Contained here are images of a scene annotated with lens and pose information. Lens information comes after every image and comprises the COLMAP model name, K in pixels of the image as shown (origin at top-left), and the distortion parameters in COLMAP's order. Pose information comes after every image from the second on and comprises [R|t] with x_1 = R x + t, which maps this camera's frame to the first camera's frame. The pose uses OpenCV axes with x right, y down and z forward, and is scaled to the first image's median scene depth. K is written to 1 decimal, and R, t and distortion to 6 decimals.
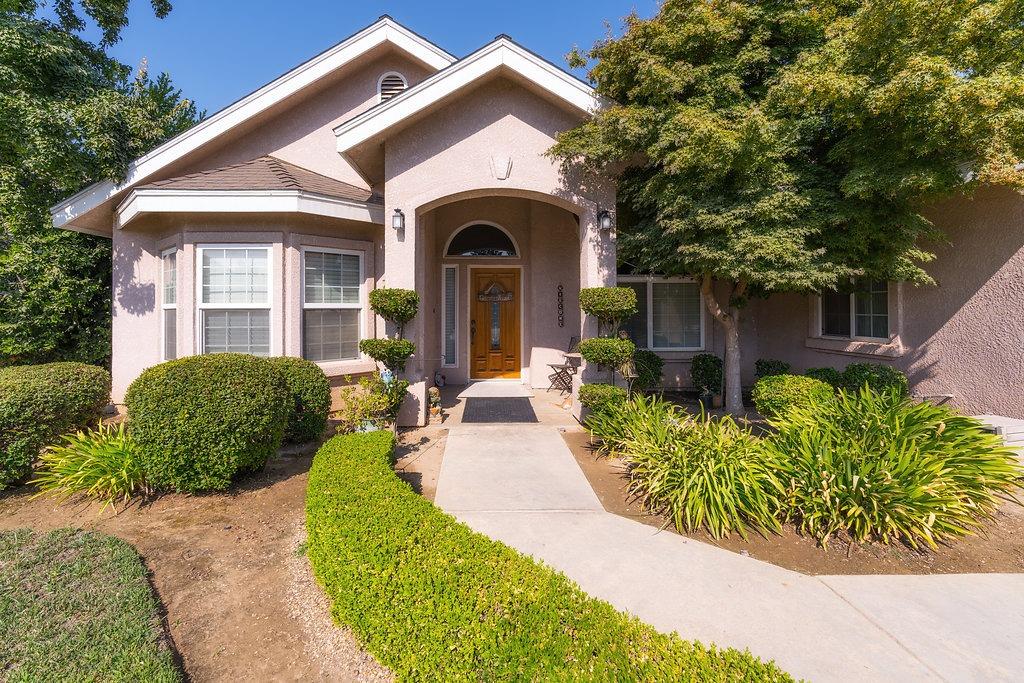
lens RADIAL K [[470.4, 0, 491.9], [0, 470.4, 298.7], [0, 0, 1]] dist [-0.005262, -0.000157]
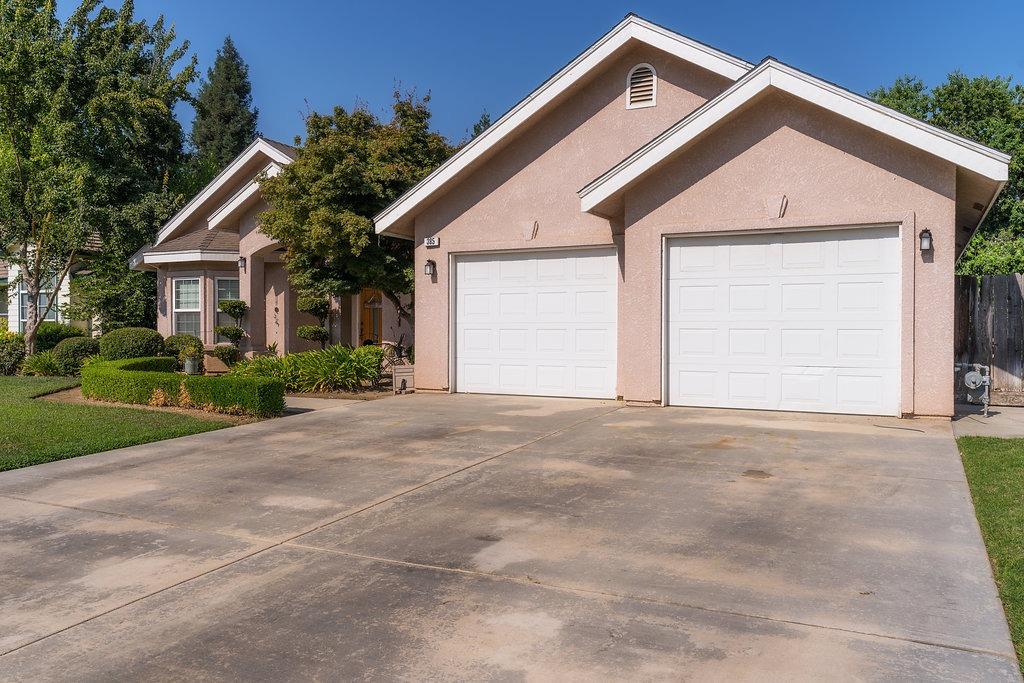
lens RADIAL K [[786.7, 0, 510.3], [0, 786.7, 337.4], [0, 0, 1]] dist [0.022876, 0.001890]
pose [[0.871516, 0.010040, -0.490264, 1.832868], [0.002312, 0.999695, 0.024582, 0.042039], [0.490362, -0.022557, 0.871227, -0.964208]]
